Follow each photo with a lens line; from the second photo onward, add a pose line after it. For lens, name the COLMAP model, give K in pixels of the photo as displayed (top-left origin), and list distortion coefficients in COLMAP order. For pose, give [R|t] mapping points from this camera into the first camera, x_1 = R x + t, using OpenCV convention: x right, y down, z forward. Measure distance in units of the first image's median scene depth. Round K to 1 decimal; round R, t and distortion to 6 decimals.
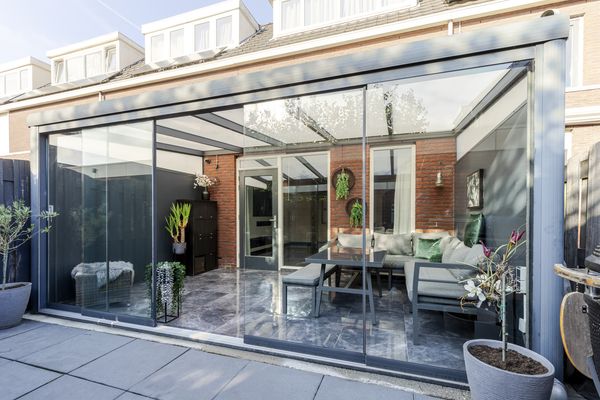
lens RADIAL K [[274.0, 0, 305.3], [0, 274.0, 212.7], [0, 0, 1]] dist [0.001765, 0.001044]
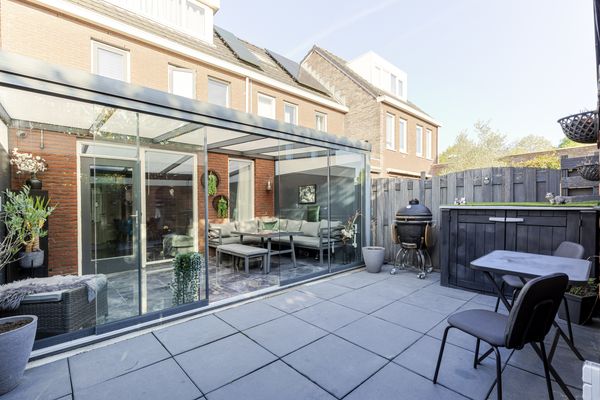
lens RADIAL K [[274.0, 0, 300.6], [0, 274.0, 205.9], [0, 0, 1]] dist [0.001765, 0.001044]
pose [[0.482149, -0.004349, 0.876079, -0.751407], [0.014986, 0.999882, -0.003284, 0.007016], [-0.875961, 0.014713, 0.482157, 0.057576]]
